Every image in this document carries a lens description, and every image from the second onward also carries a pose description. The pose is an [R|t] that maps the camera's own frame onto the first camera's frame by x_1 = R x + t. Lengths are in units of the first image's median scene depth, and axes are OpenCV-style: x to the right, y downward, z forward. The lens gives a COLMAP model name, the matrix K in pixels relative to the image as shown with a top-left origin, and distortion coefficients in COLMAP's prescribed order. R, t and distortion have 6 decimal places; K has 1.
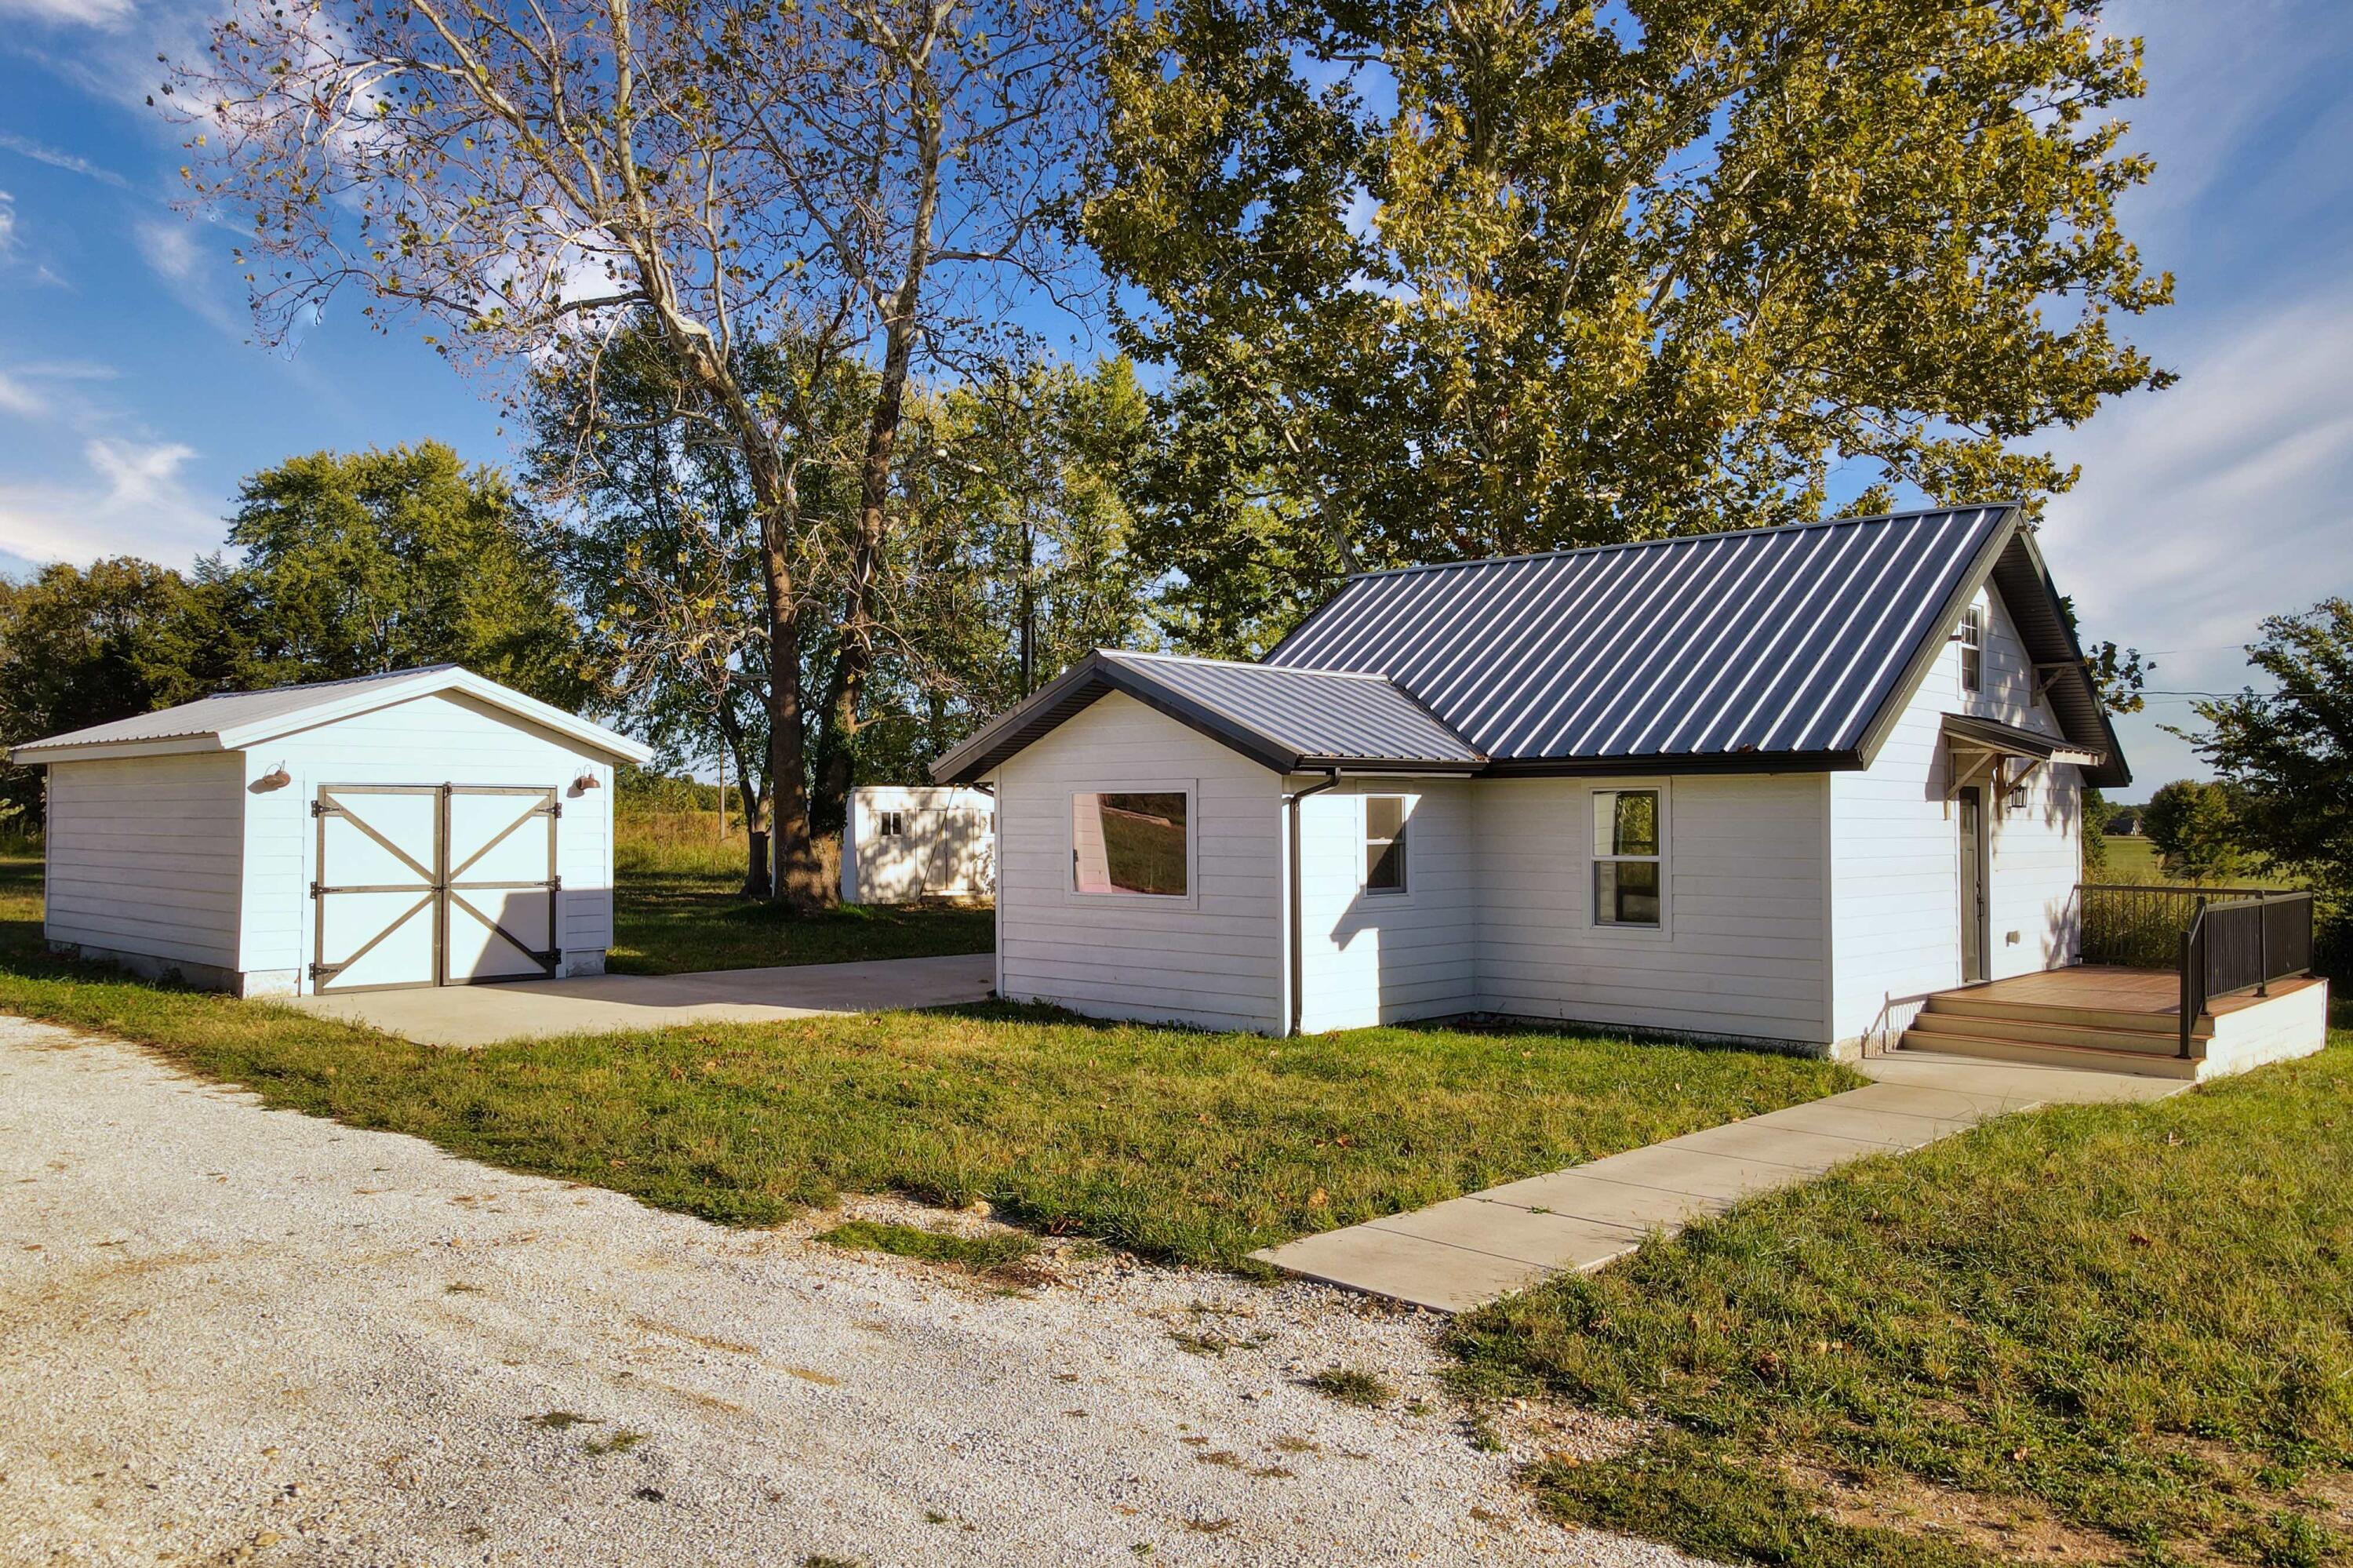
lens RADIAL K [[1732.2, 0, 1163.0], [0, 1732.2, 782.7], [0, 0, 1]] dist [0.012489, 0.009104]
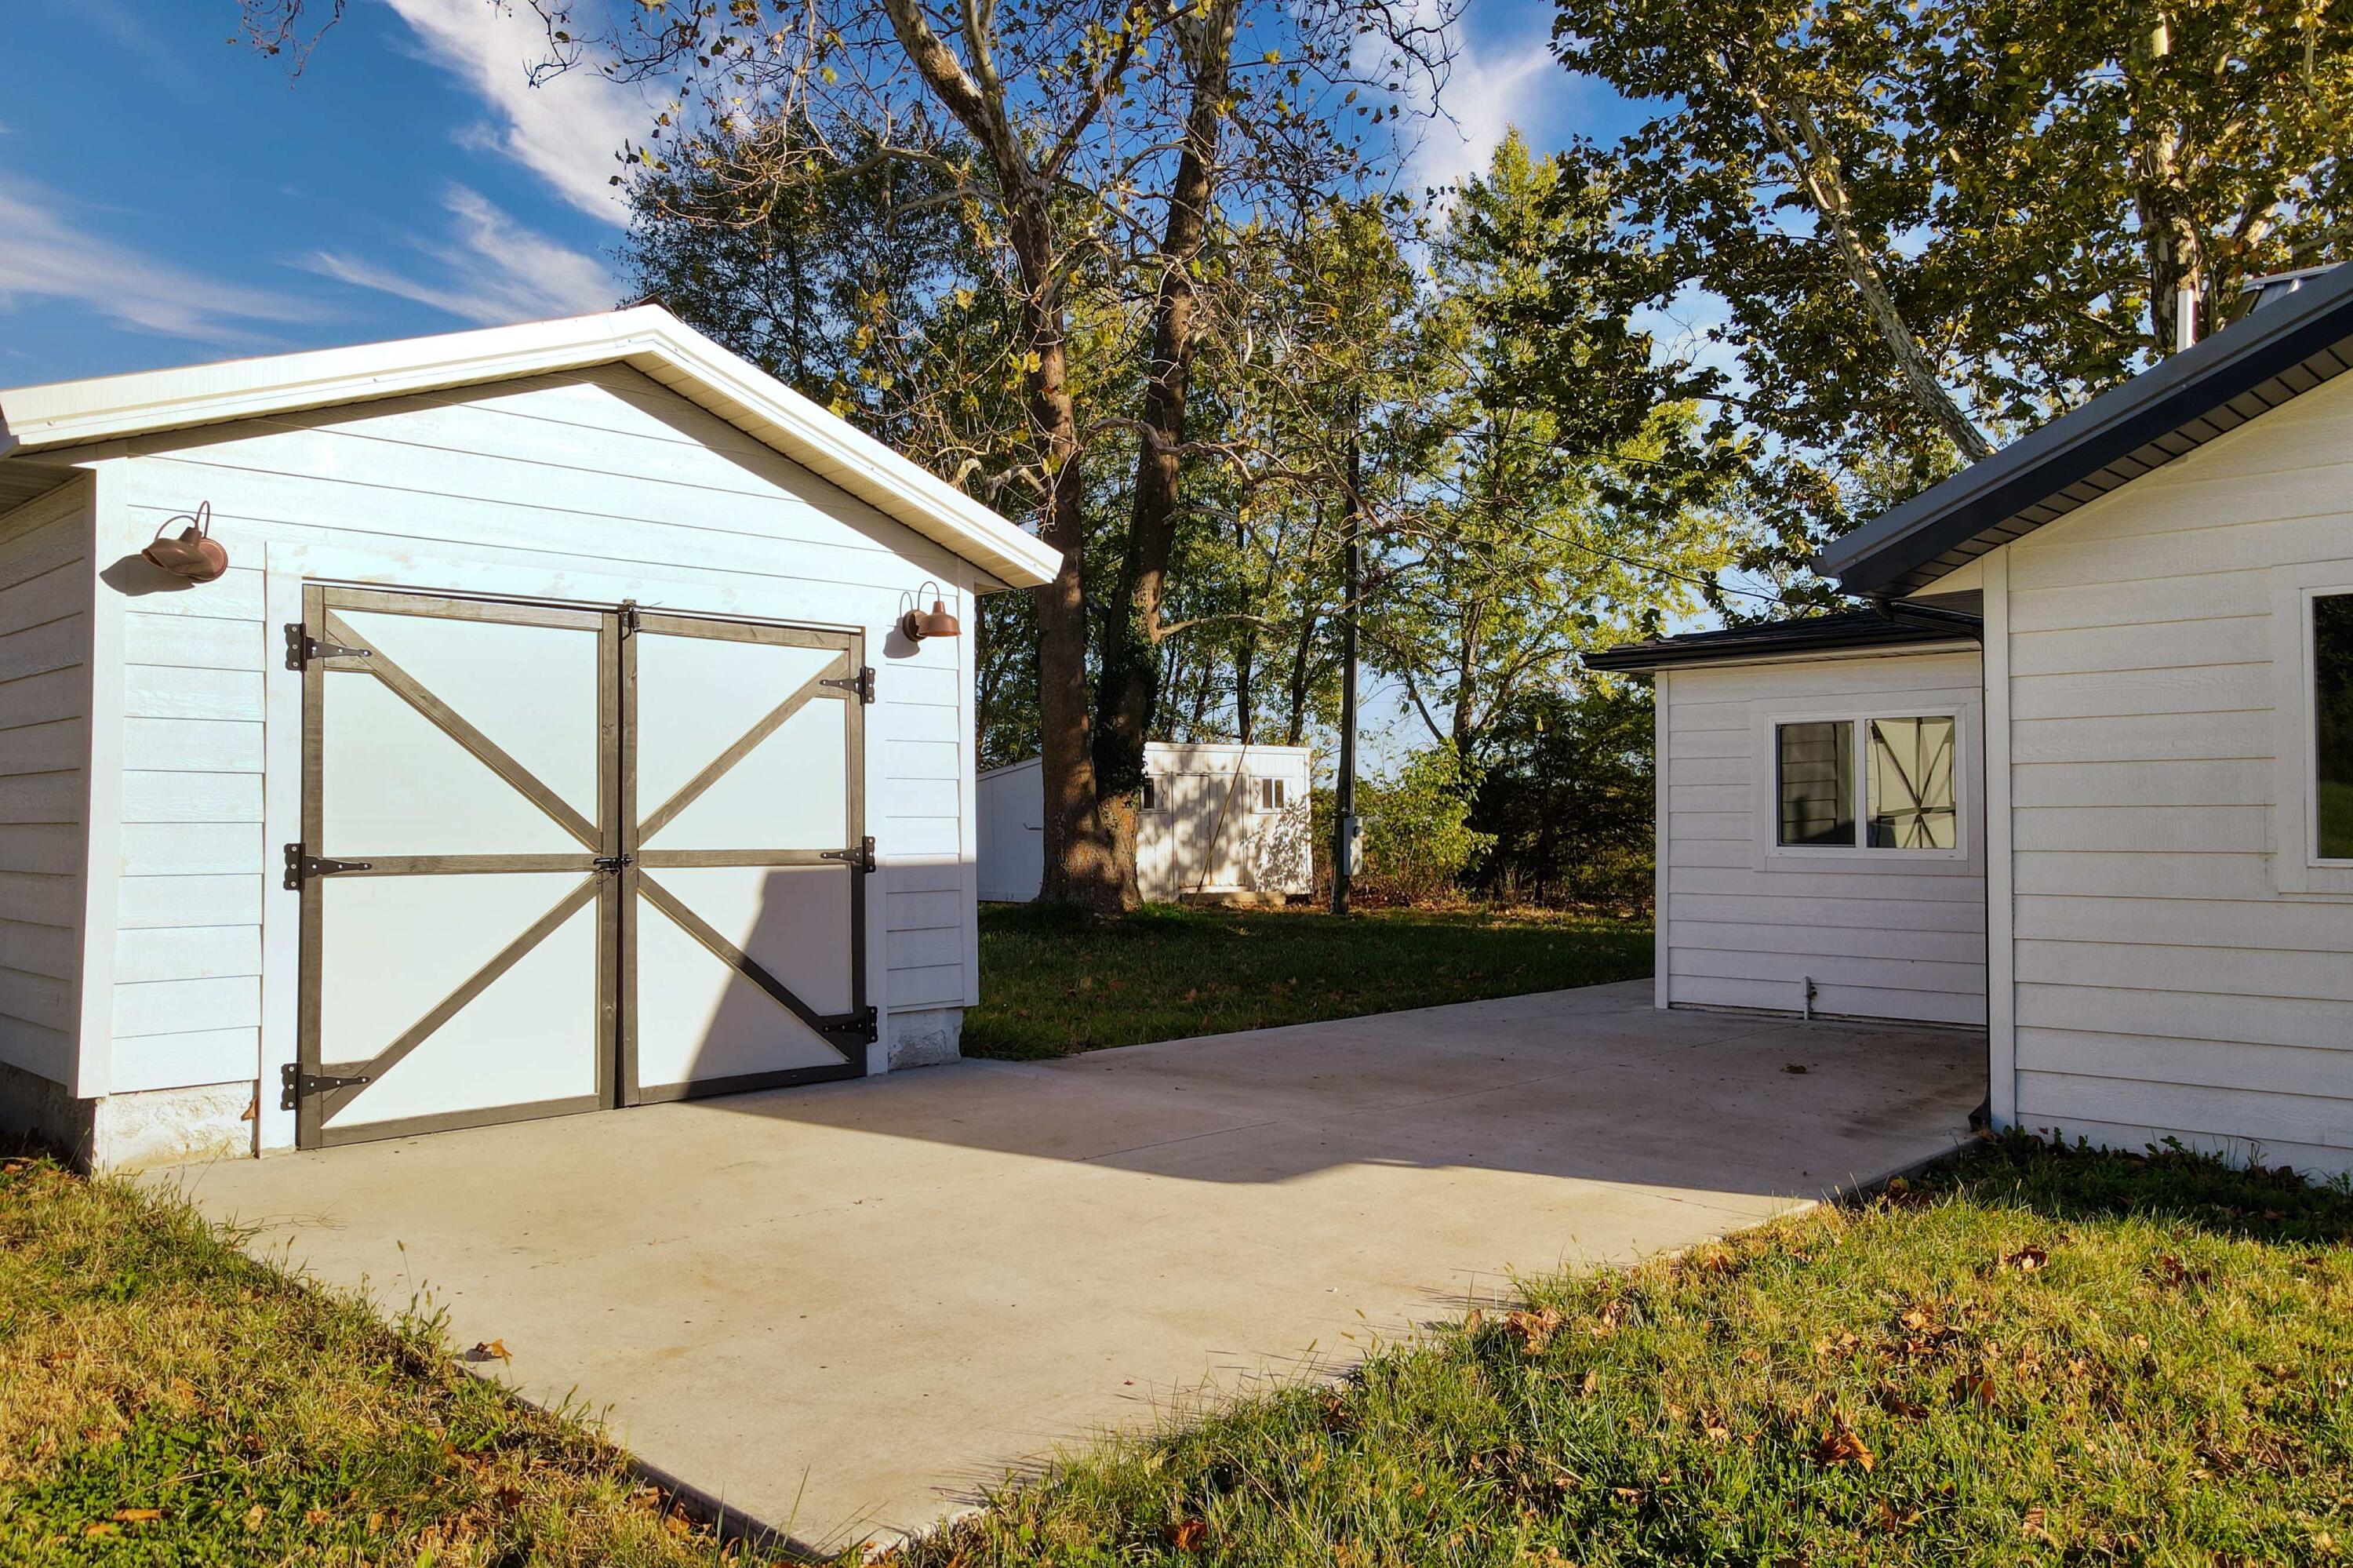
lens RADIAL K [[1735.1, 0, 1176.5], [0, 1735.1, 784.0], [0, 0, 1]] dist [-0.005138, -0.000187]
pose [[0.999855, -0.004362, -0.016445, -0.274453], [0.004412, 0.999986, 0.002988, 0.041012], [0.016431, -0.003060, 0.999860, 0.591038]]
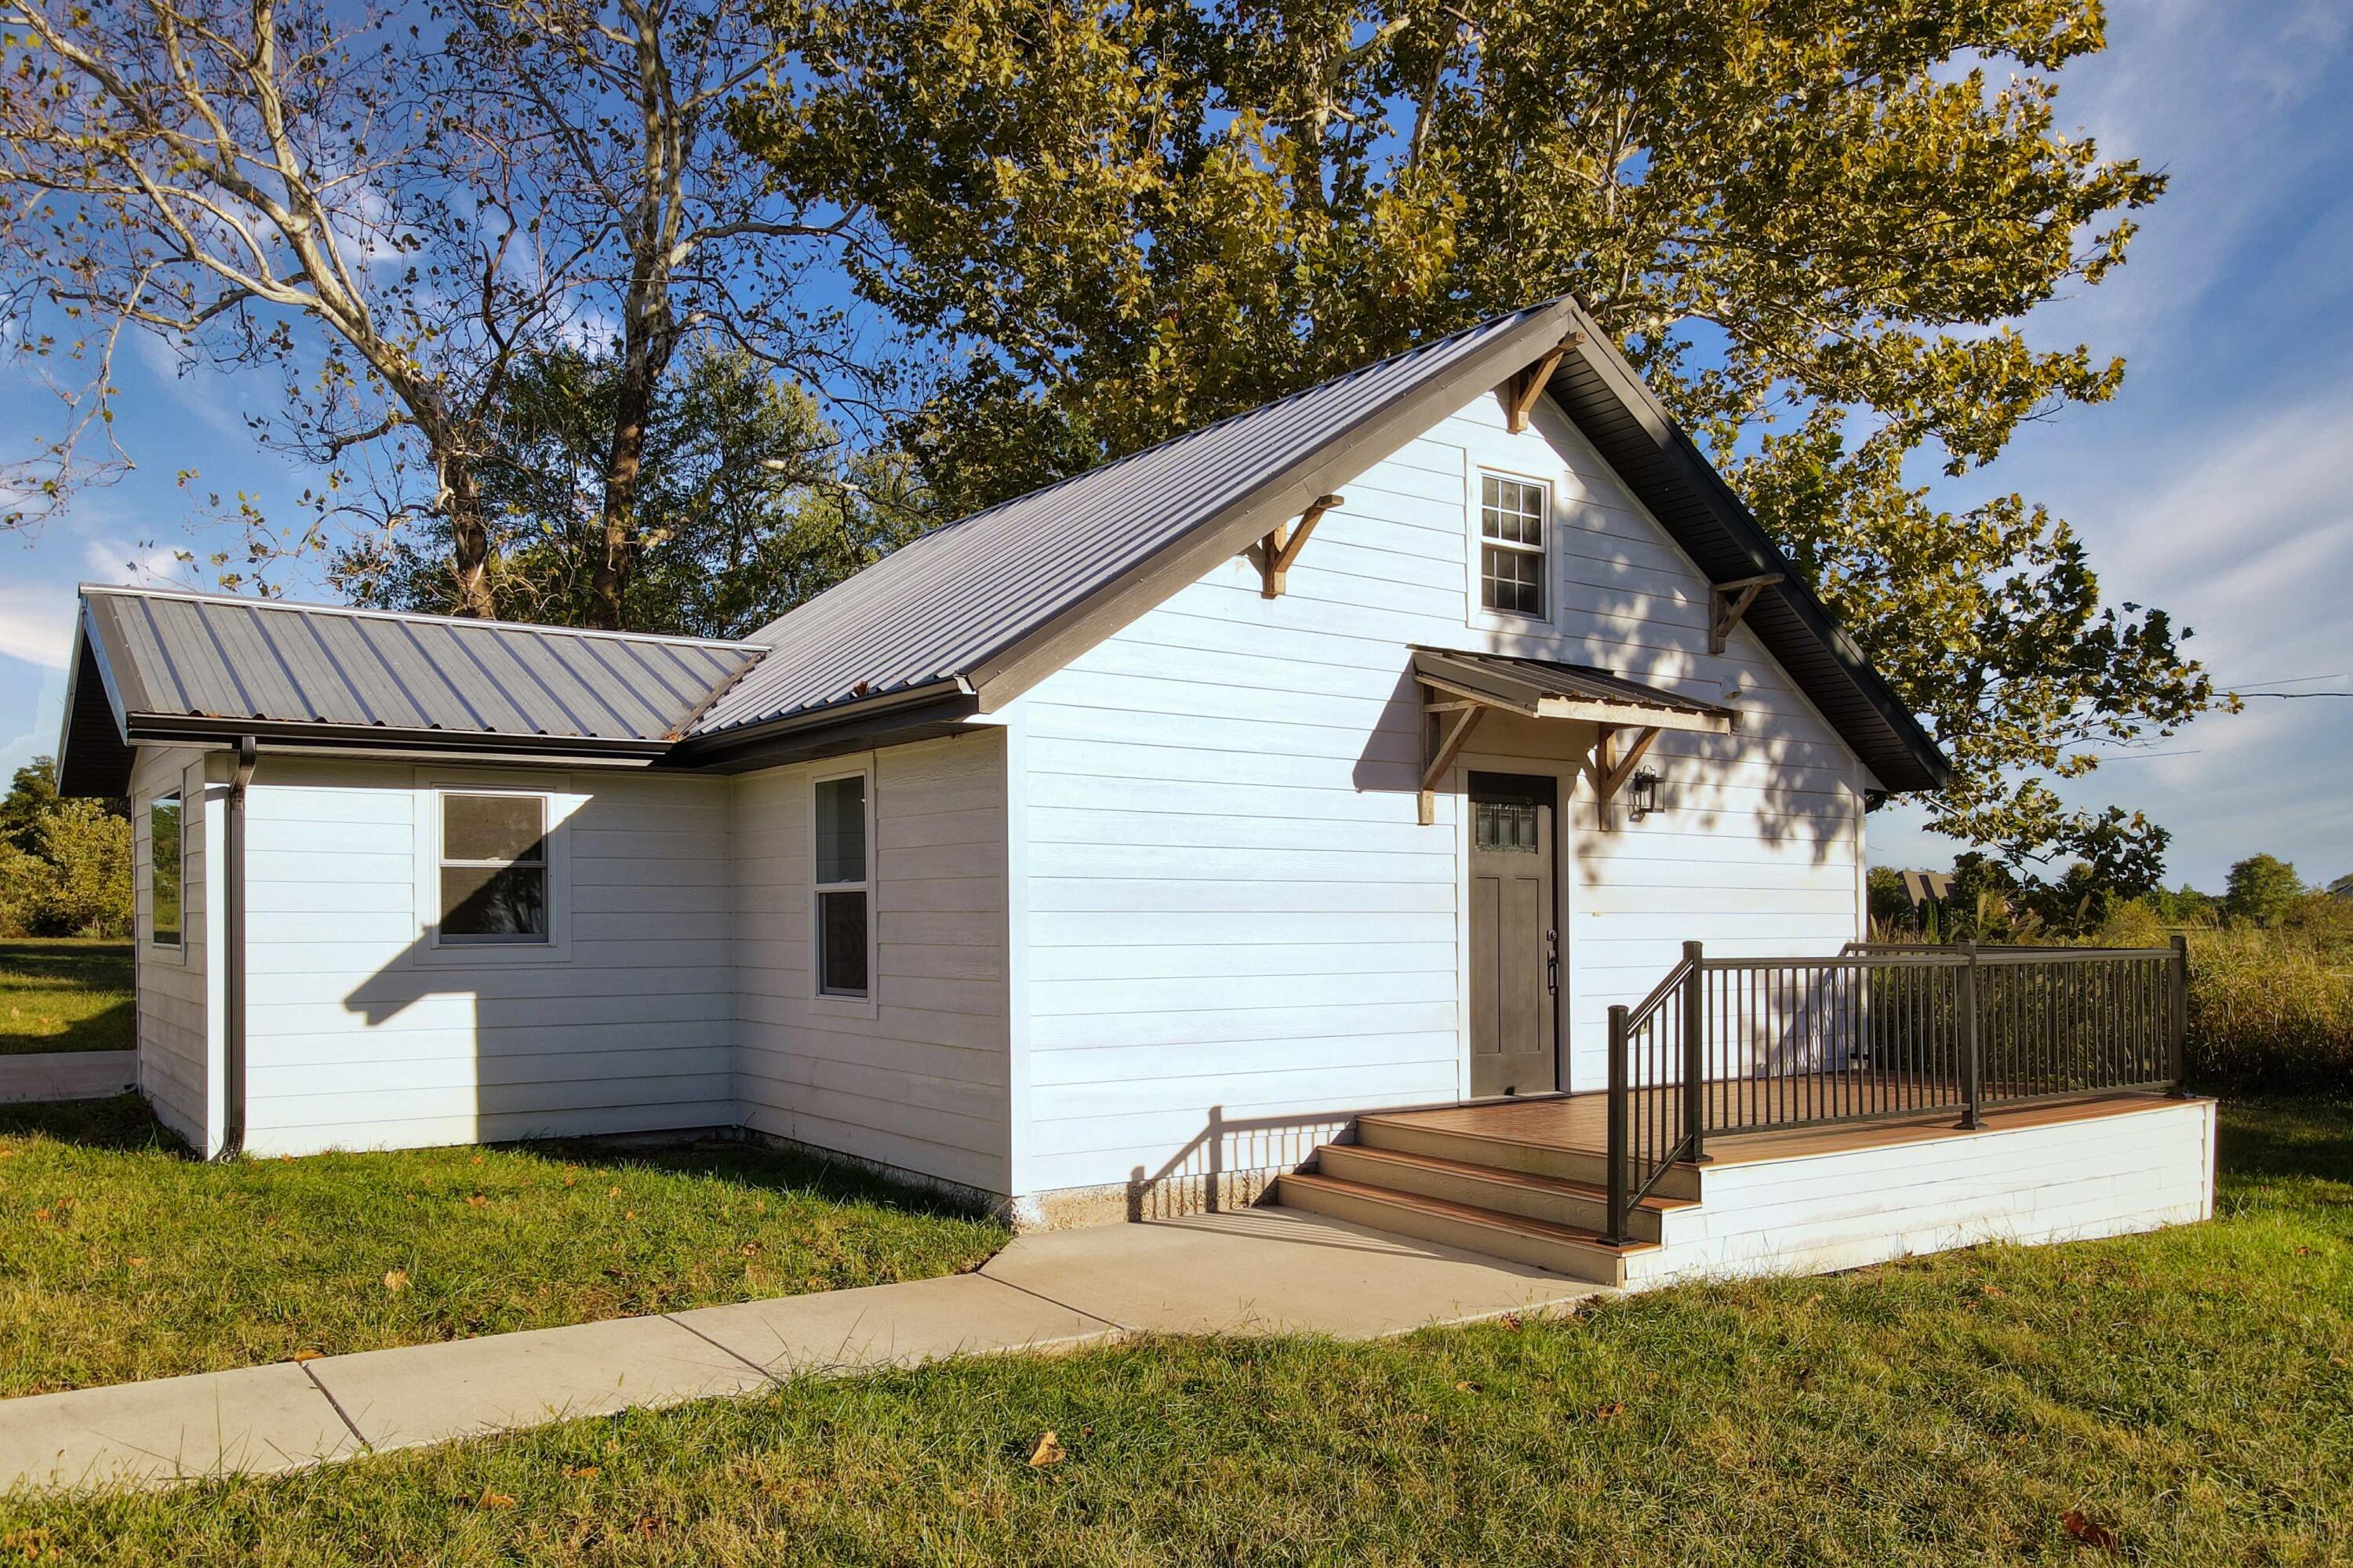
lens RADIAL K [[1728.0, 0, 1137.8], [0, 1728.0, 864.0], [0, 0, 1]] dist [0.005734, 0.001605]
pose [[0.977636, -0.009855, -0.210072, 0.462254], [0.008823, 0.999944, -0.005853, 0.037170], [0.210118, 0.003869, 0.977668, 0.378072]]
